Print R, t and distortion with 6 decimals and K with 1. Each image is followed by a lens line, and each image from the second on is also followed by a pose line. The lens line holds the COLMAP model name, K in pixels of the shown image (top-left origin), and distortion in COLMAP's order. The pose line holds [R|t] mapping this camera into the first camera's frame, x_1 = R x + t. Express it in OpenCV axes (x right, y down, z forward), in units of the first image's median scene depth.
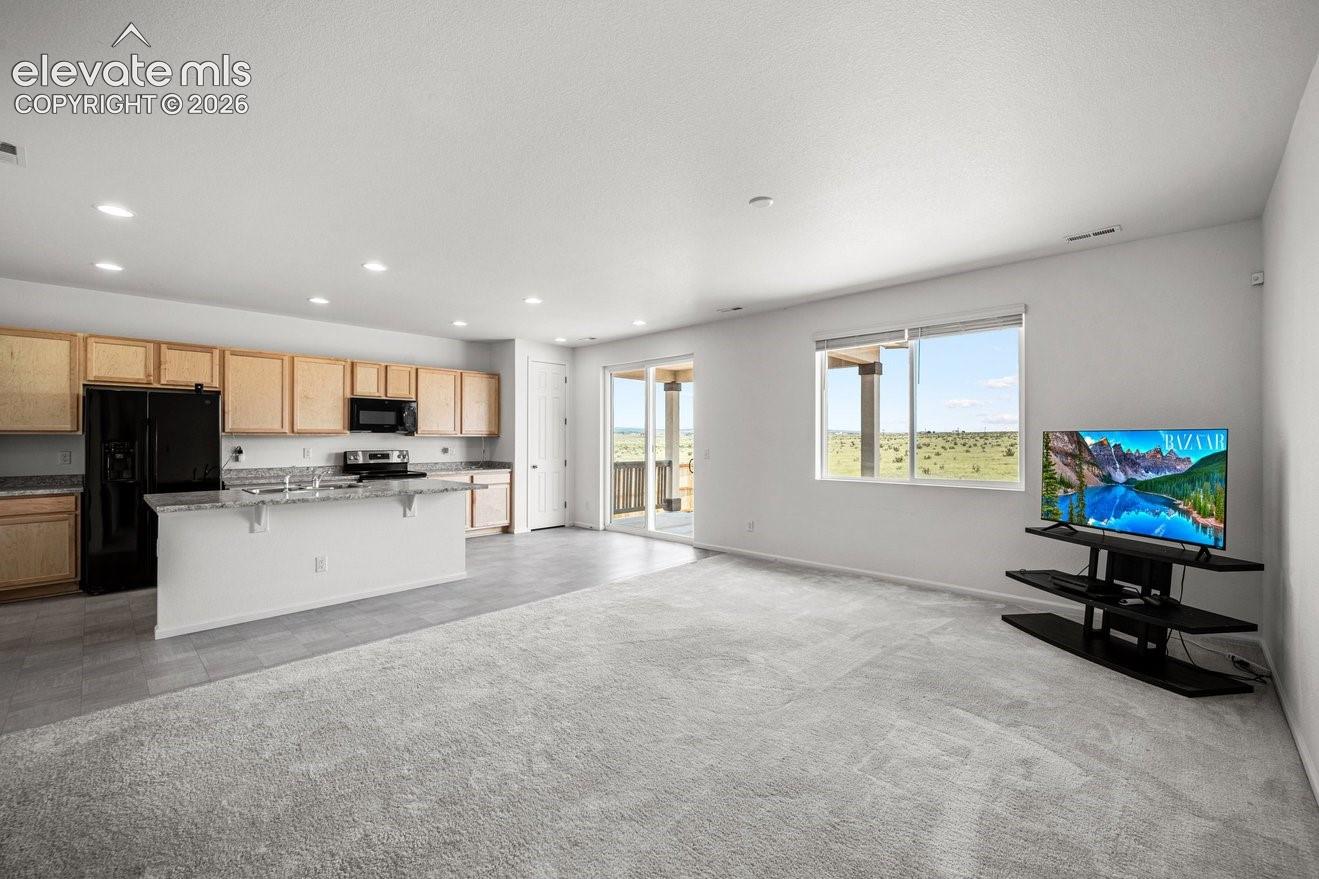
lens RADIAL K [[538.0, 0, 652.4], [0, 538.0, 437.0], [0, 0, 1]] dist [0.000758, -0.000257]
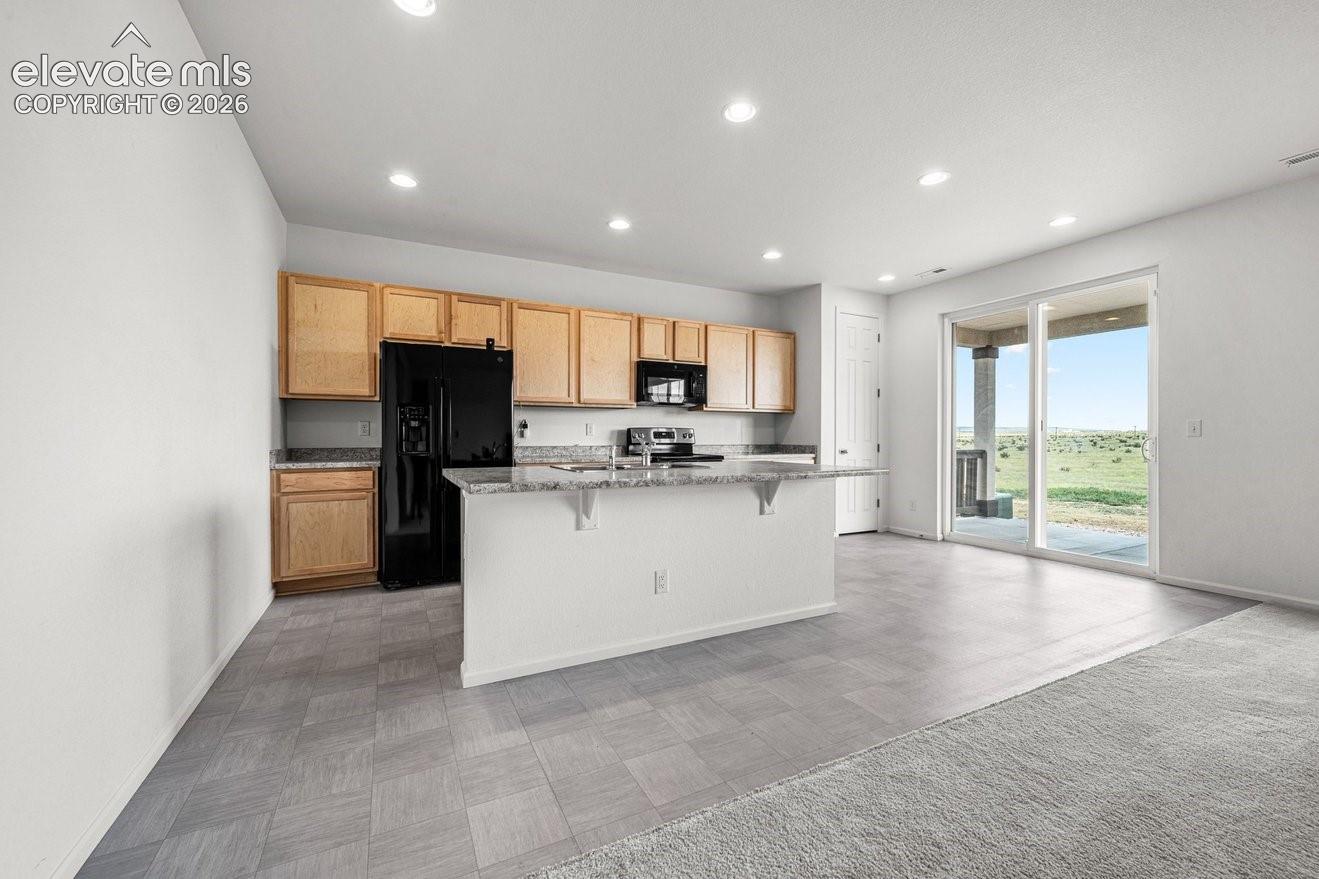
lens RADIAL K [[517.6, 0, 659.5], [0, 517.6, 439.5], [0, 0, 1]] dist [0.013014, -0.000009]
pose [[0.947031, 0.002385, -0.321132, -0.317230], [0.000194, 0.999968, 0.007999, 0.044339], [0.321141, -0.007637, 0.947001, 0.307214]]
